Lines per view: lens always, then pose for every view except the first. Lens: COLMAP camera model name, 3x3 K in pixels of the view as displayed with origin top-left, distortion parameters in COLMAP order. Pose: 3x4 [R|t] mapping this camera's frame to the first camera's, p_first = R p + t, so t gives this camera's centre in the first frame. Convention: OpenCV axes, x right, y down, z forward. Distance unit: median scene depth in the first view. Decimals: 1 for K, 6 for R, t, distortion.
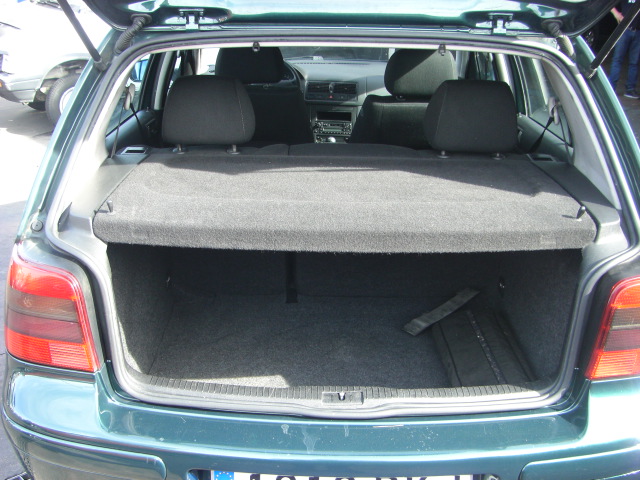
lens RADIAL K [[729.6, 0, 319.7], [0, 729.6, 241.0], [0, 0, 1]] dist [-0.124313, 0.000000]
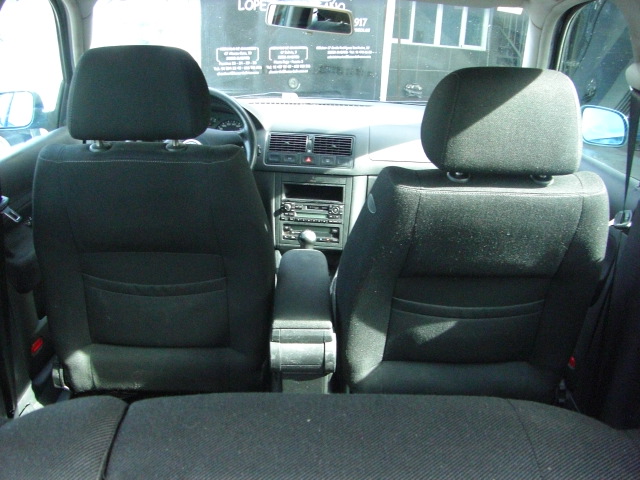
lens RADIAL K [[714.4, 0, 319.6], [0, 714.4, 239.2], [0, 0, 1]] dist [-0.113395, 0.000000]
pose [[0.999688, 0.010754, 0.022532, 0.012227], [-0.009369, 0.998113, -0.060679, -0.099863], [-0.023142, 0.060449, 0.997903, 0.429439]]
